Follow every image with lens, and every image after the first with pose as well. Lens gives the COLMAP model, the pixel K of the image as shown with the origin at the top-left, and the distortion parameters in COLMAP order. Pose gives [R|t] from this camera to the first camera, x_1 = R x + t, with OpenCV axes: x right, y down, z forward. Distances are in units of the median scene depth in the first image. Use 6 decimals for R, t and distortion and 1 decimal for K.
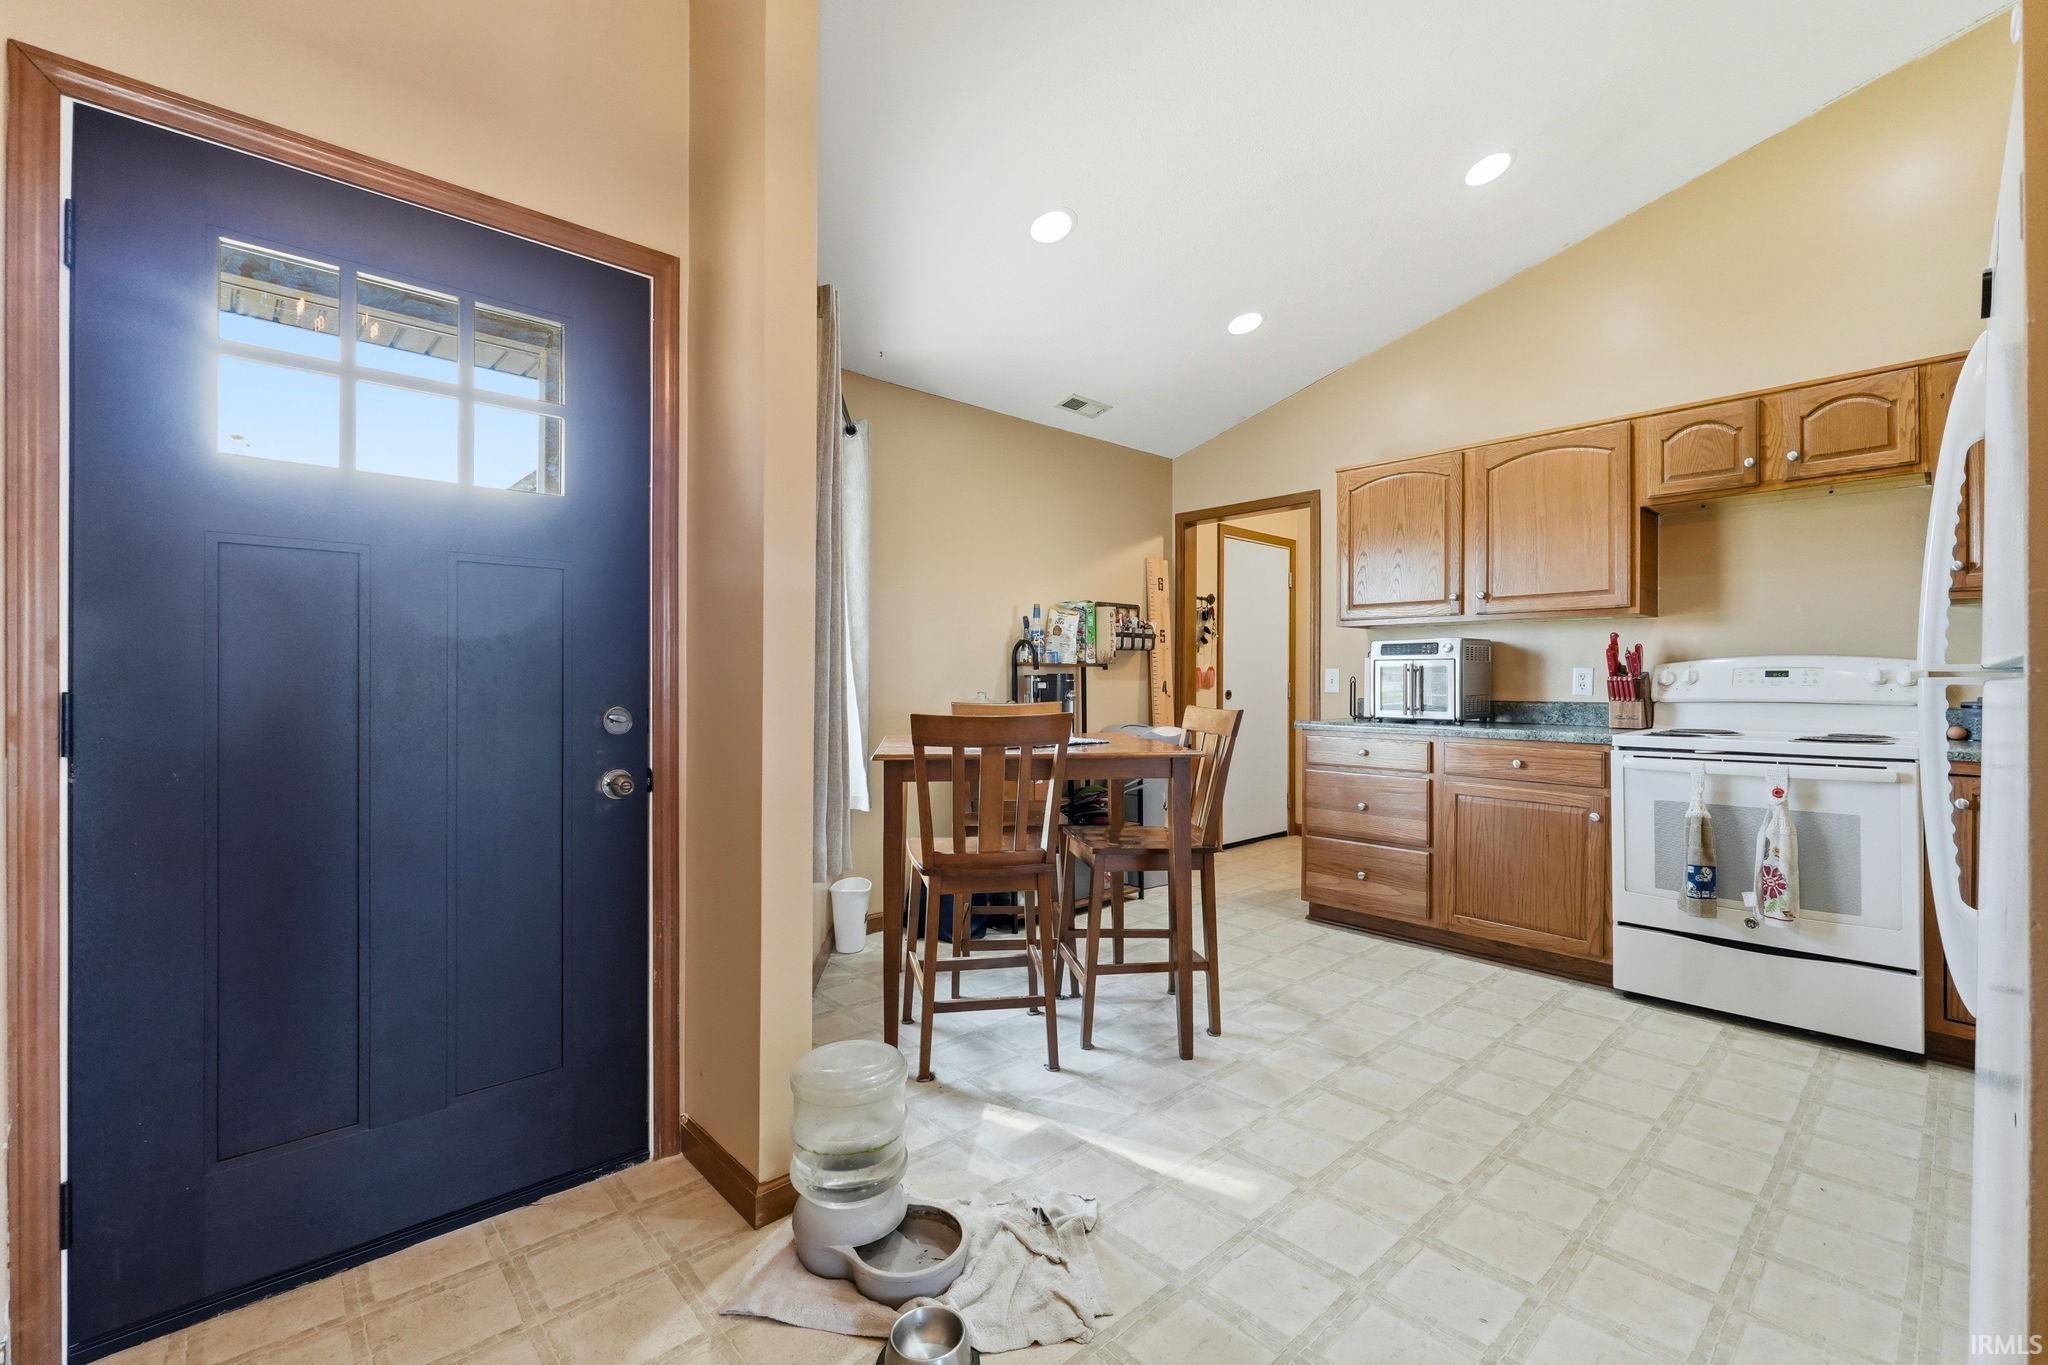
lens RADIAL K [[855.7, 0, 1031.5], [0, 855.7, 680.8], [0, 0, 1]] dist [-0.003218, 0.001356]
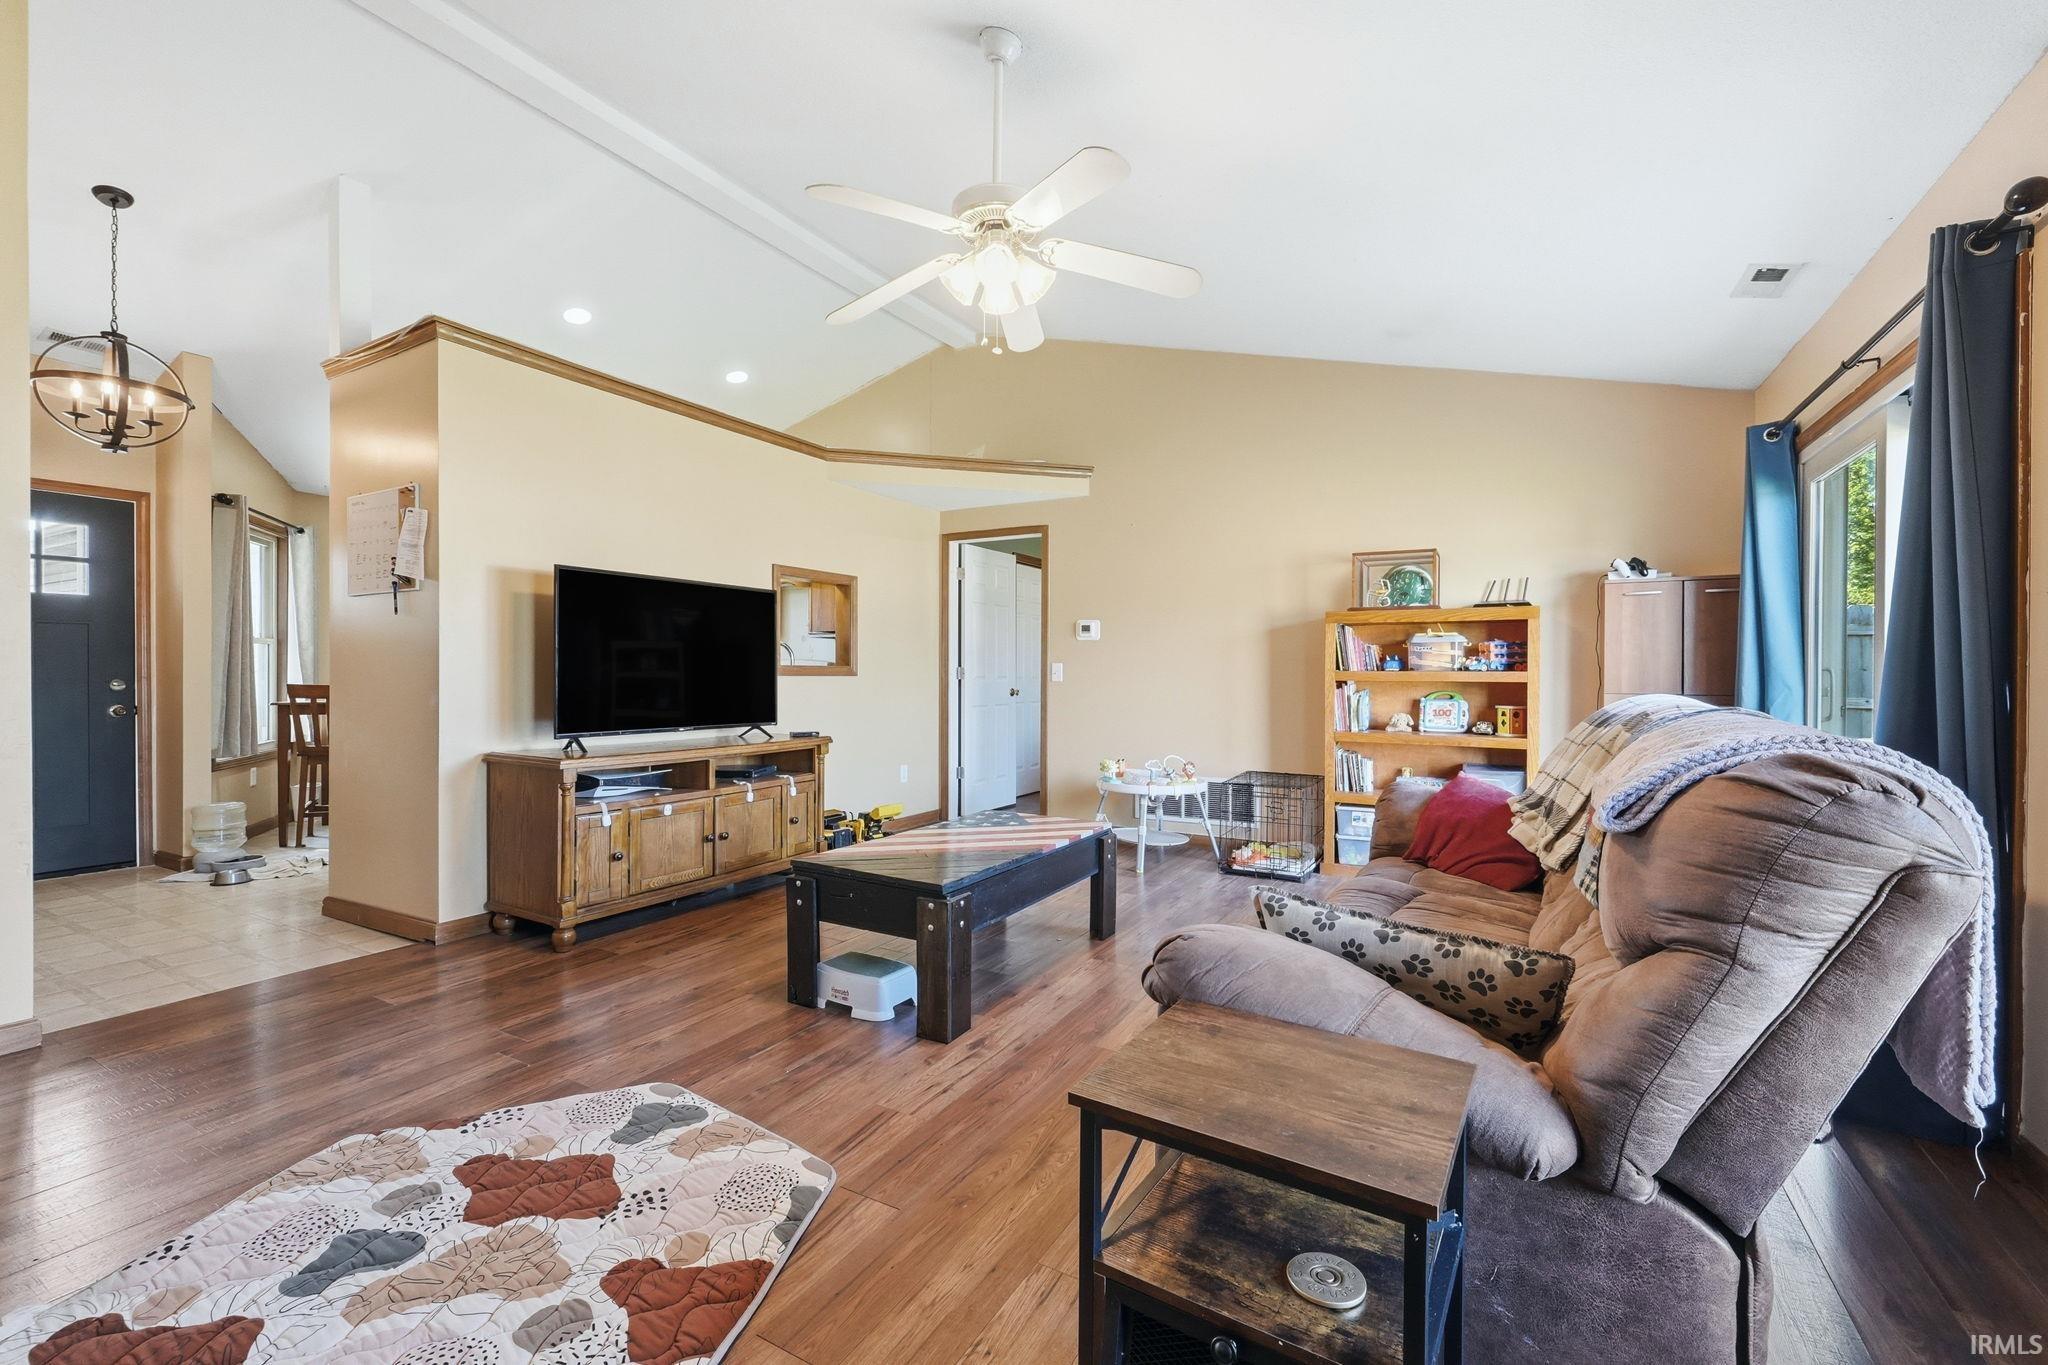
lens RADIAL K [[855.7, 0, 1030.0], [0, 855.7, 681.3], [0, 0, 1]] dist [-0.003218, 0.001356]
pose [[0.953859, -0.000239, 0.300254, 0.743949], [-0.003636, 0.999917, 0.012346, -0.003298], [-0.300232, -0.012868, 0.953780, -1.235873]]
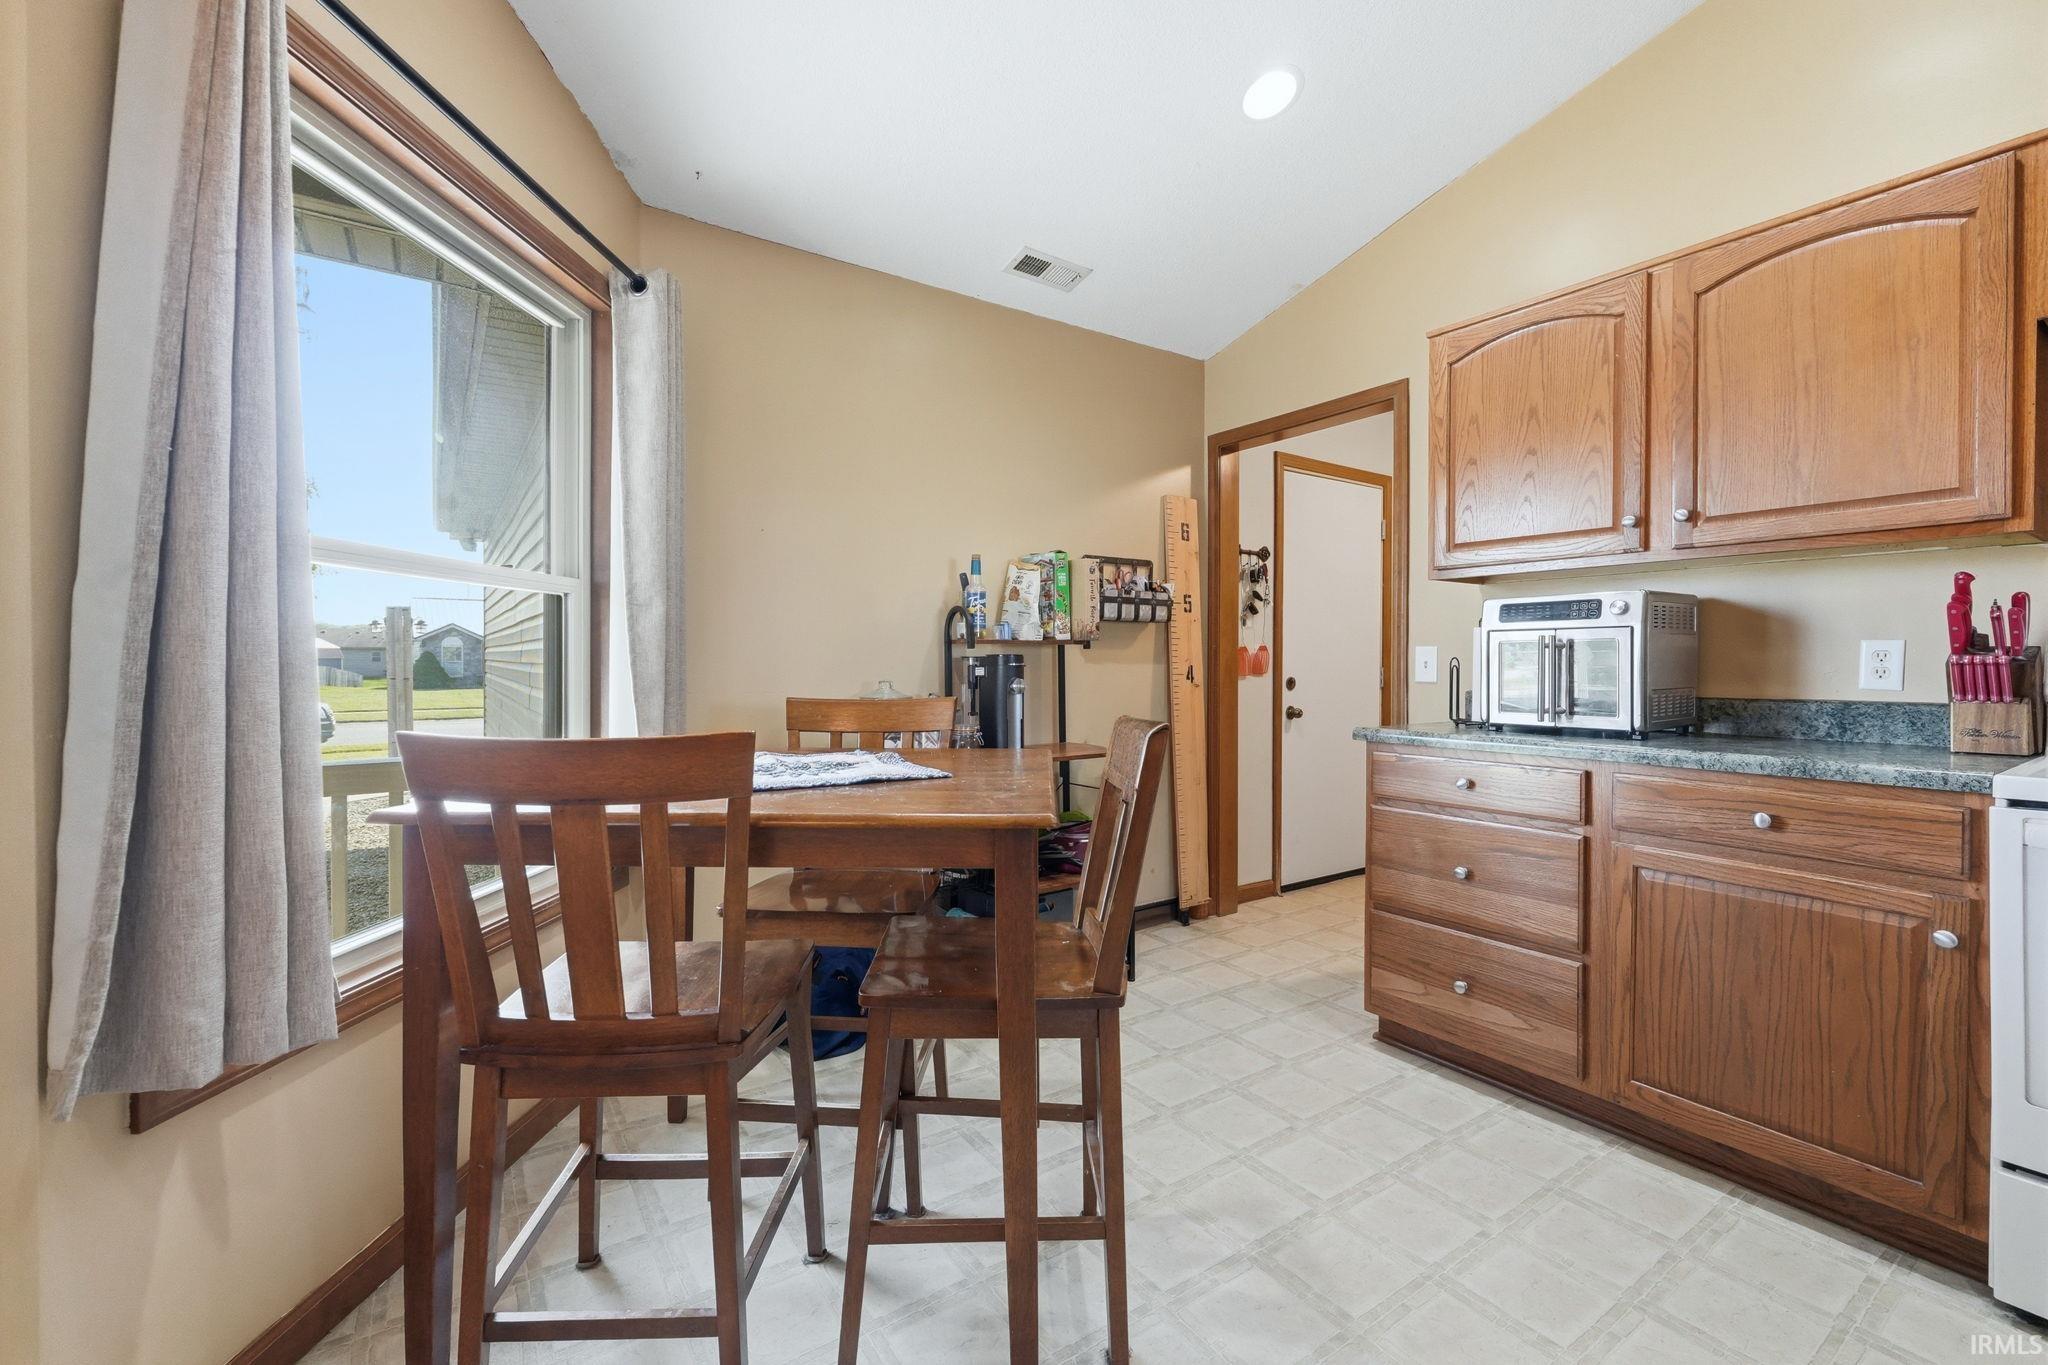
lens RADIAL K [[855.7, 0, 1027.4], [0, 855.7, 670.9], [0, 0, 1]] dist [-0.003218, 0.001356]
pose [[0.989755, 0.000367, -0.142778, 0.187542], [0.000463, 0.999983, 0.005776, 0.001278], [0.142778, -0.005782, 0.989738, 0.401122]]
